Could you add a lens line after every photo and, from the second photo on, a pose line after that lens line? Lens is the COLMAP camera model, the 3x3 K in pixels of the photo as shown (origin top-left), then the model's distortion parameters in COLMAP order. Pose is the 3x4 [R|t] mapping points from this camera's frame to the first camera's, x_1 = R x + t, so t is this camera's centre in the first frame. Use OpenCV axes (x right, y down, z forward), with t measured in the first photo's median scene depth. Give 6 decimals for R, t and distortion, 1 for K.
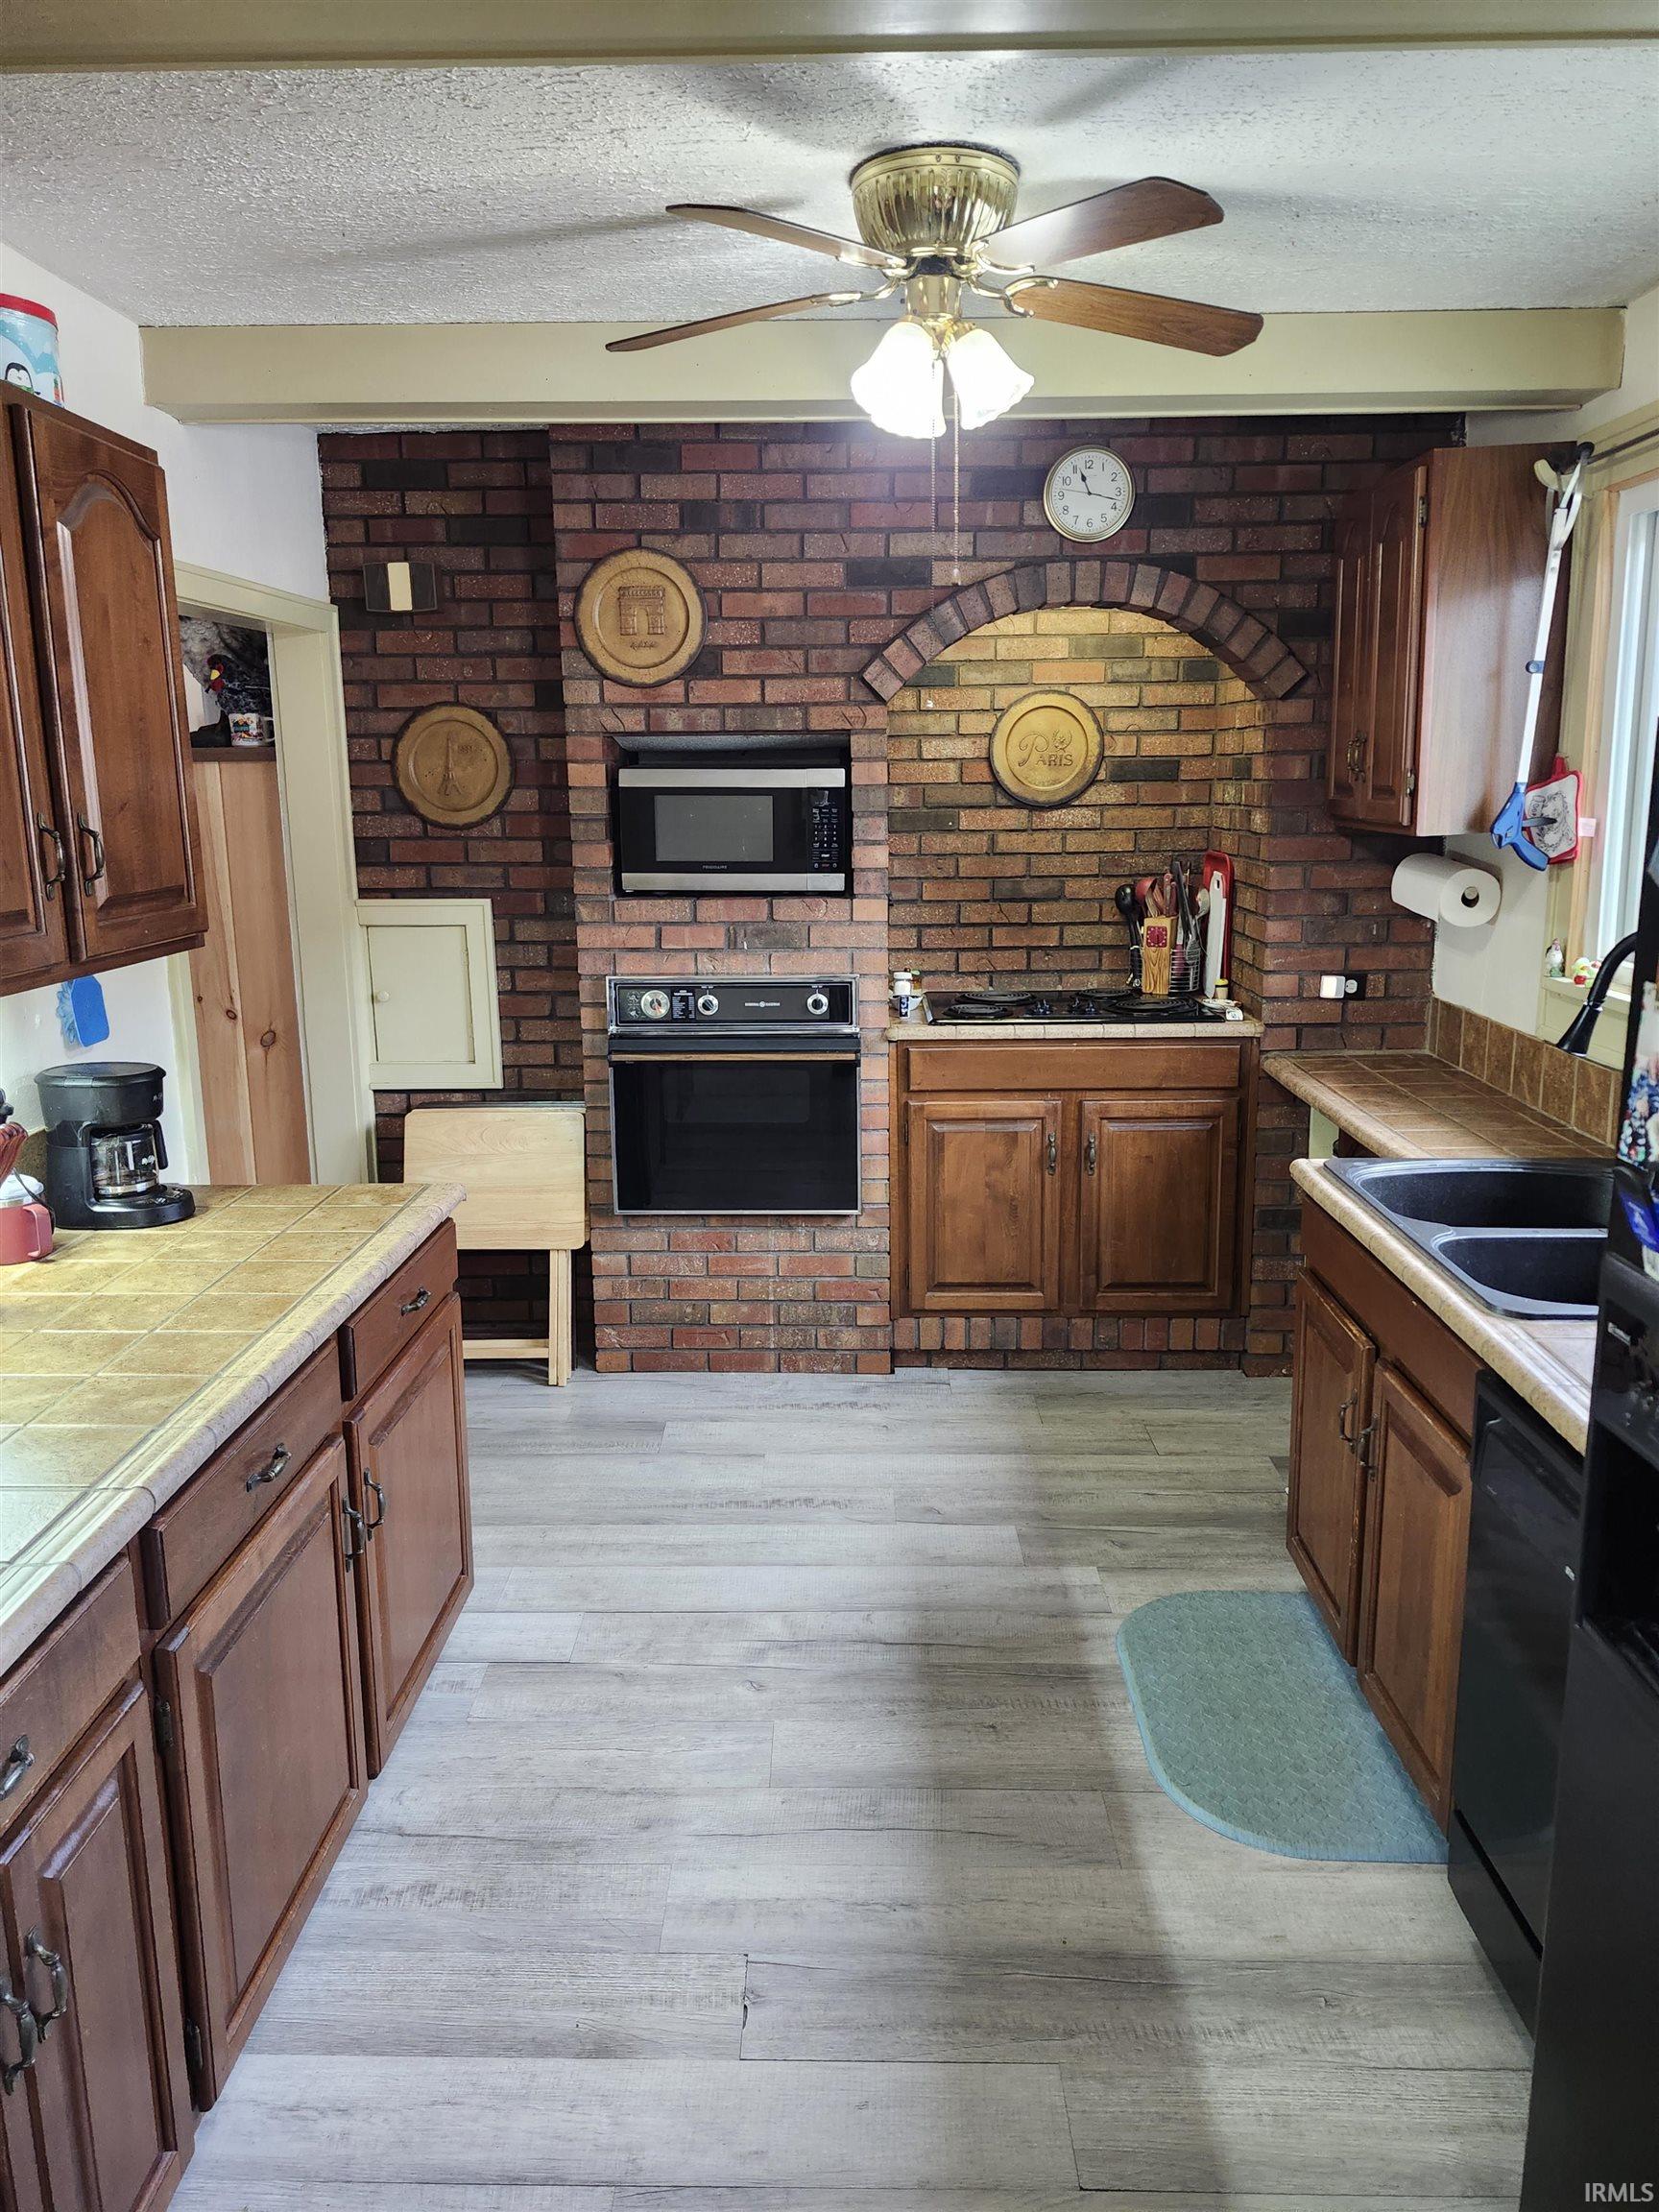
lens RADIAL K [[1540.7, 0, 822.7], [0, 1540.7, 1077.0], [0, 0, 1]] dist [0.151545, -0.230654]
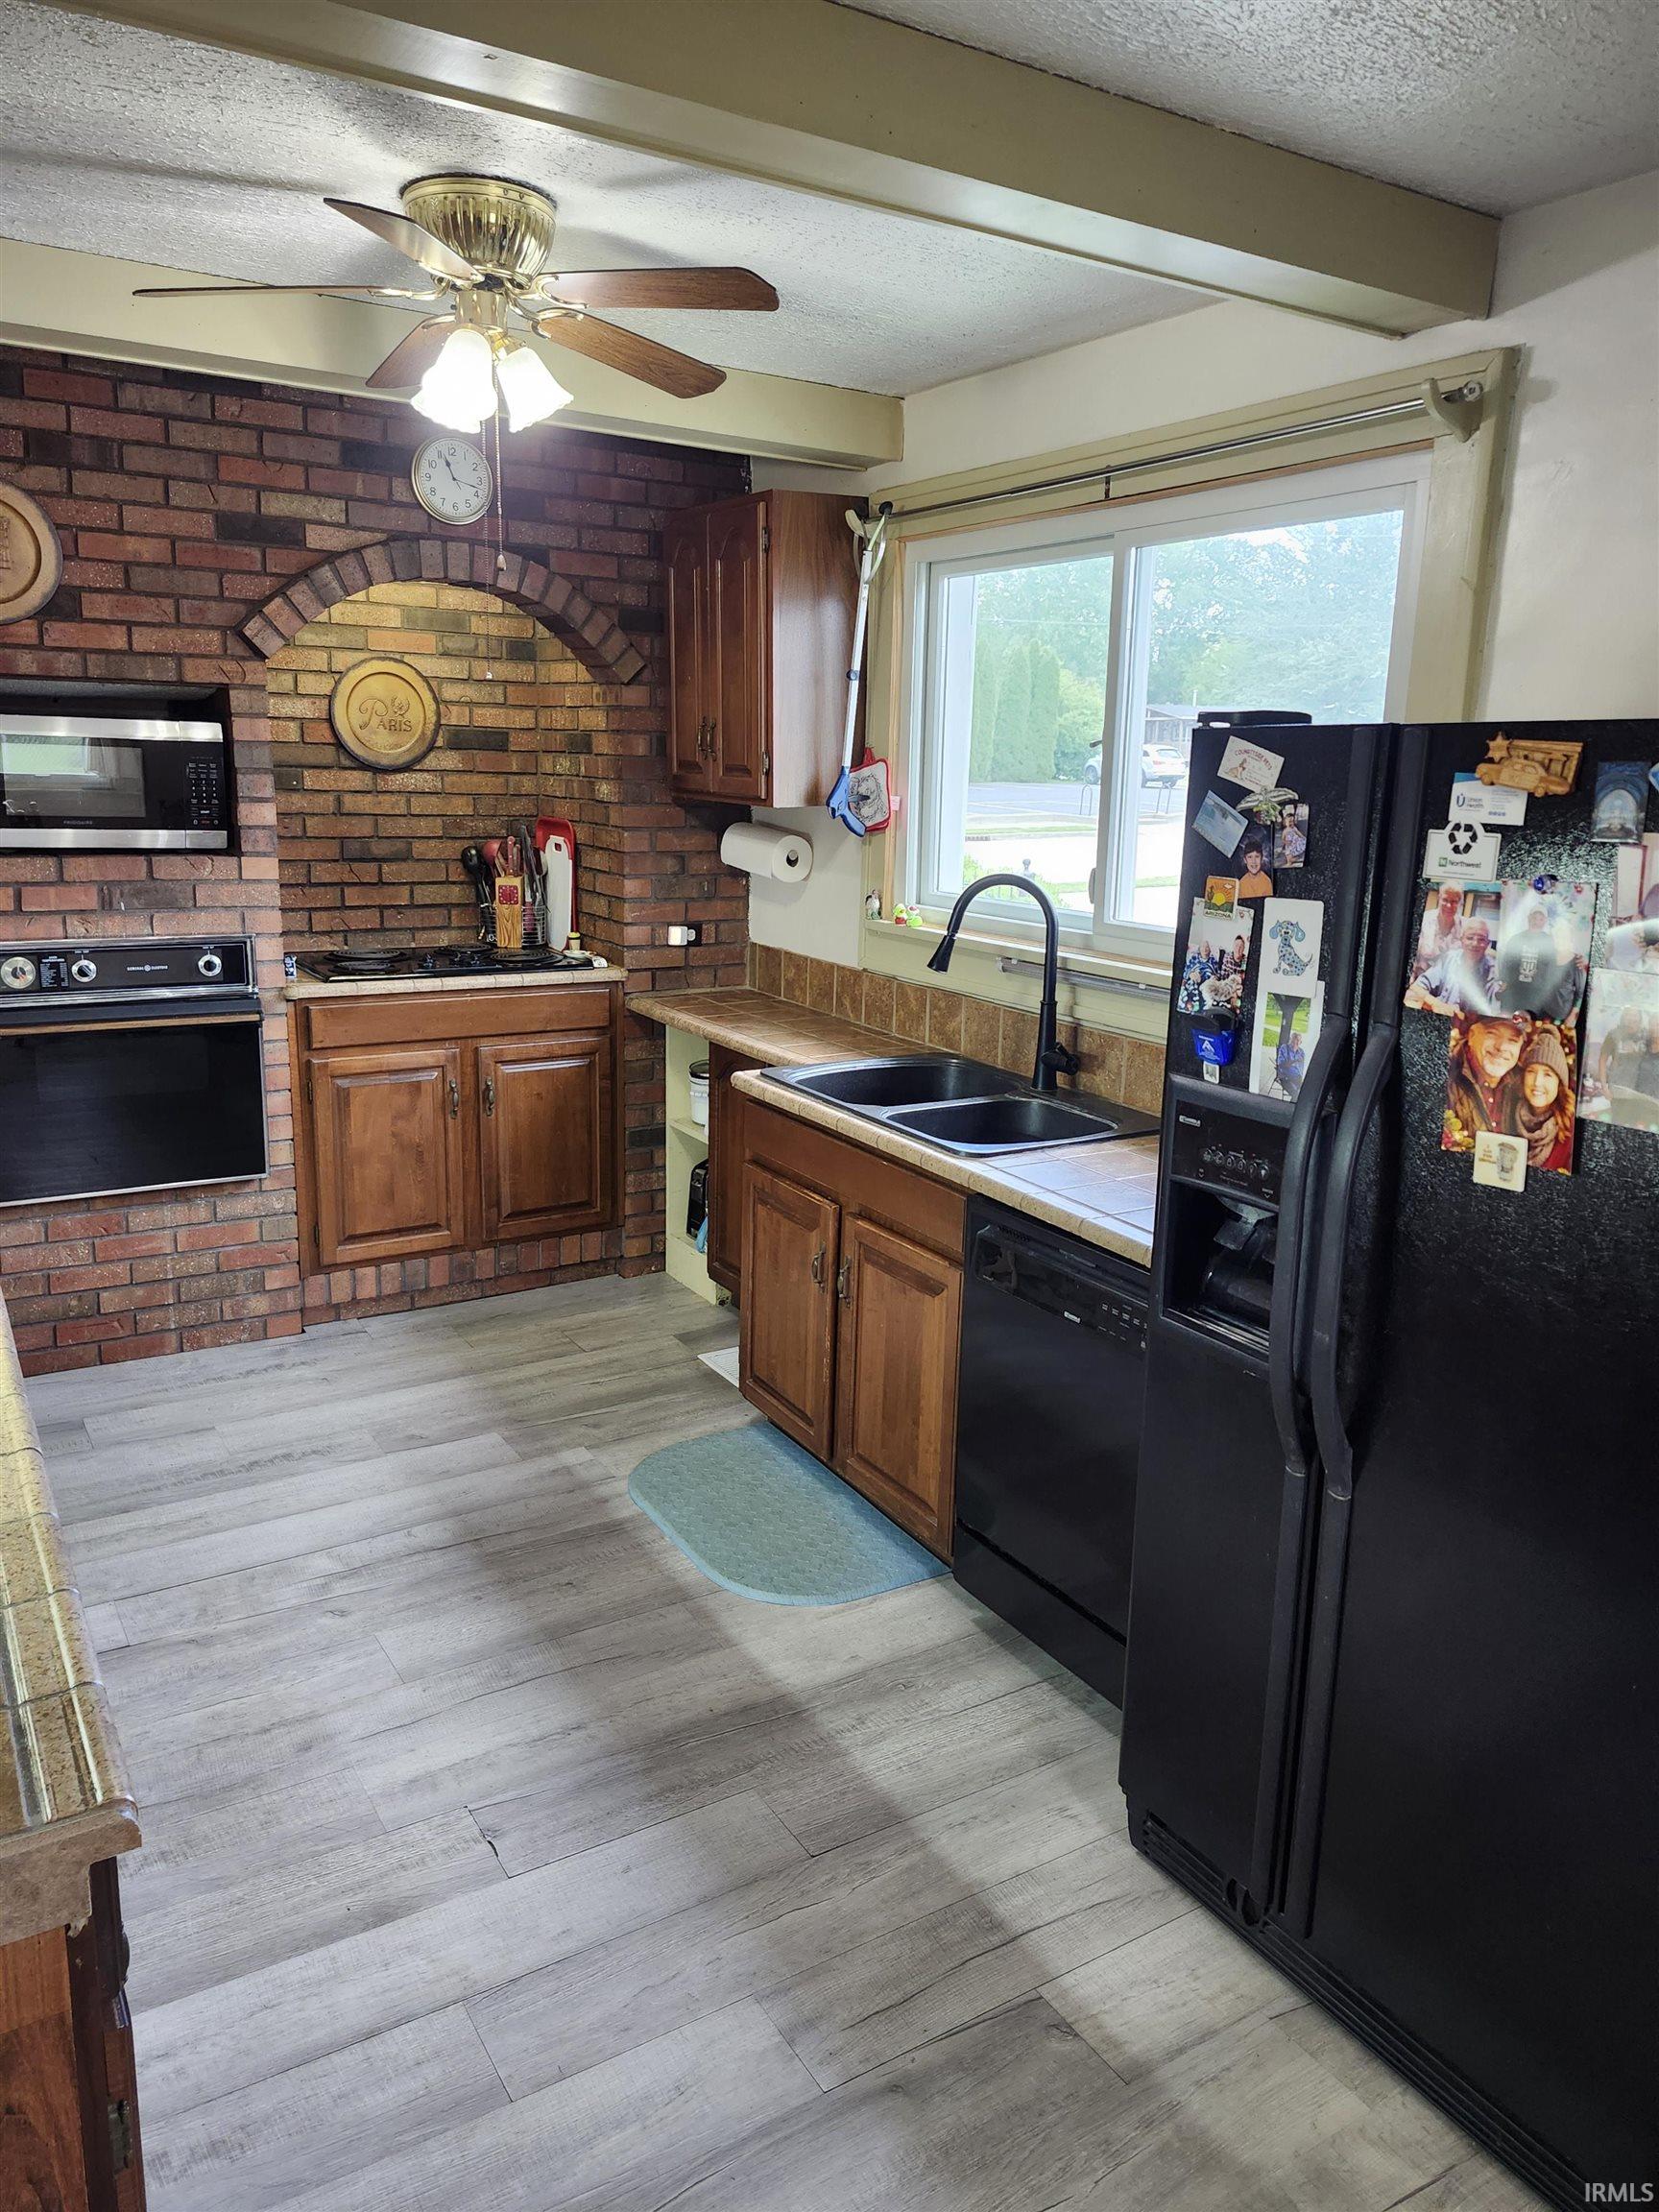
lens RADIAL K [[1540.7, 0, 822.7], [0, 1540.7, 1077.0], [0, 0, 1]] dist [0.151545, -0.230654]
pose [[0.841209, -0.079971, 0.534763, -0.218942], [0.069886, 0.996787, 0.039131, 0.011096], [-0.536174, 0.004455, 0.844096, -0.040275]]
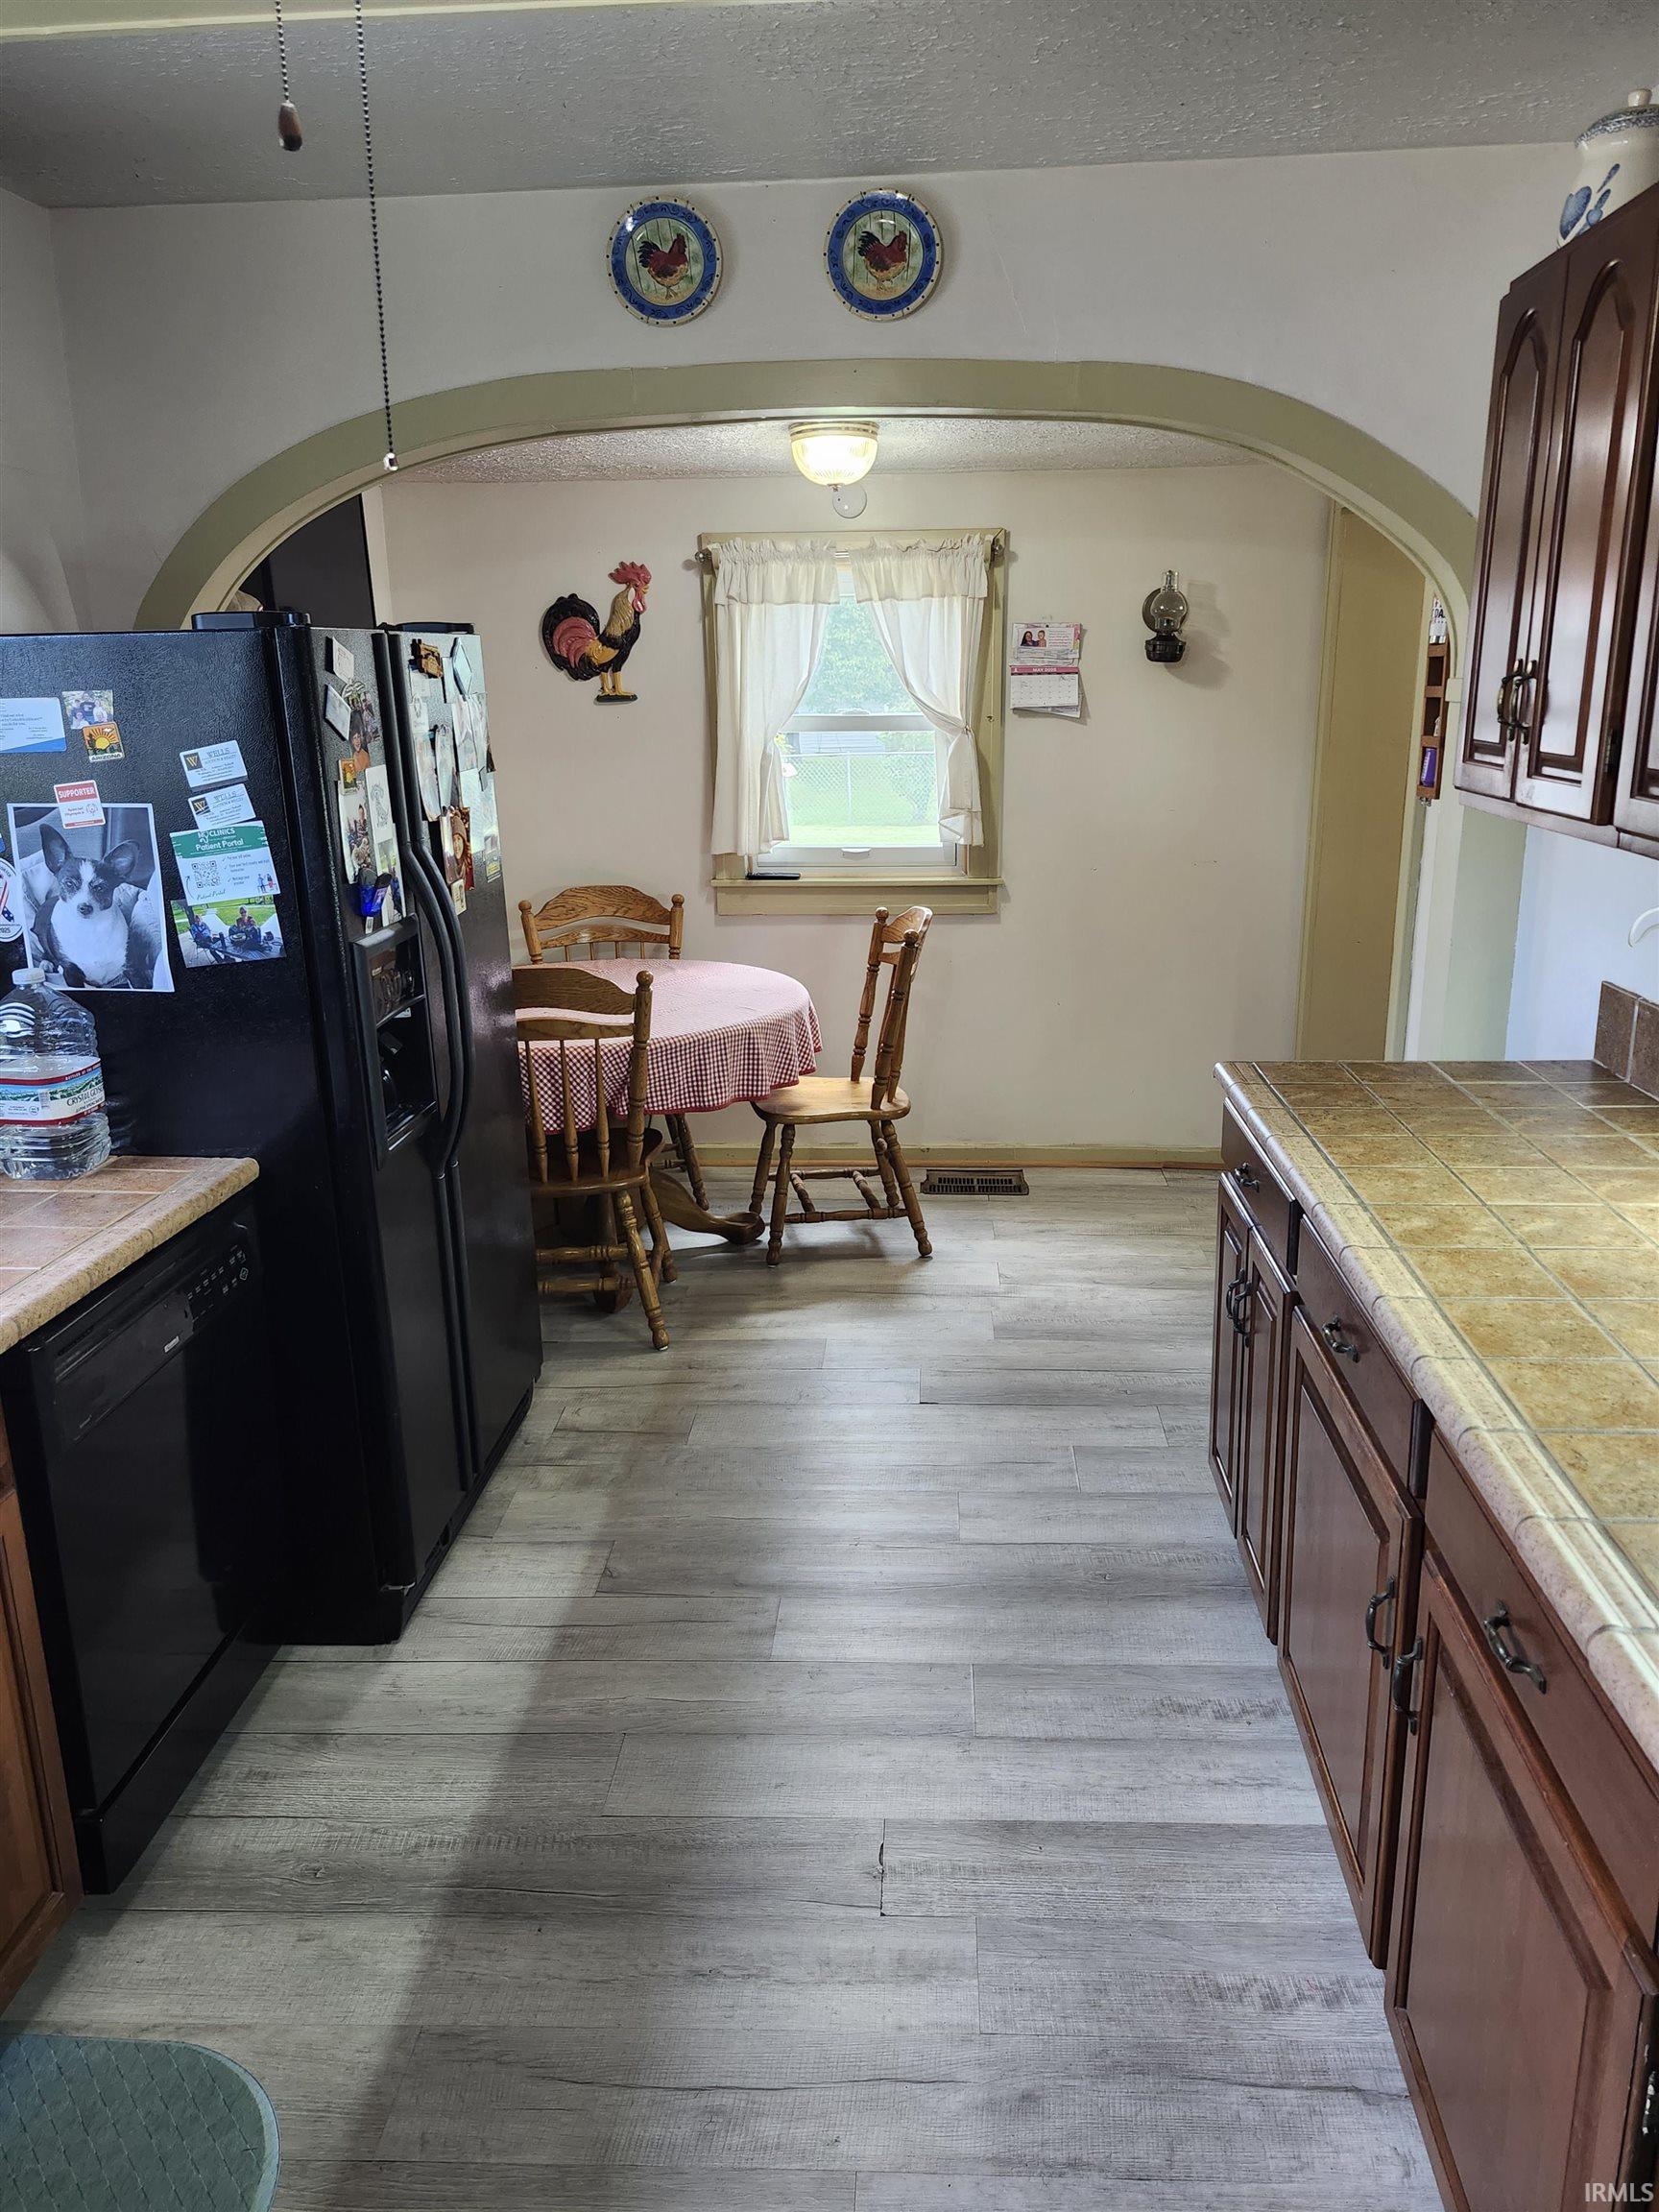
lens RADIAL K [[1513.4, 0, 866.8], [0, 1513.4, 1067.9], [0, 0, 1]] dist [0.091849, -0.119806]
pose [[-0.999327, 0.015752, 0.033140, -0.043654], [0.028557, 0.900992, 0.432895, -0.166974], [-0.023040, 0.433550, -0.900835, 0.905447]]
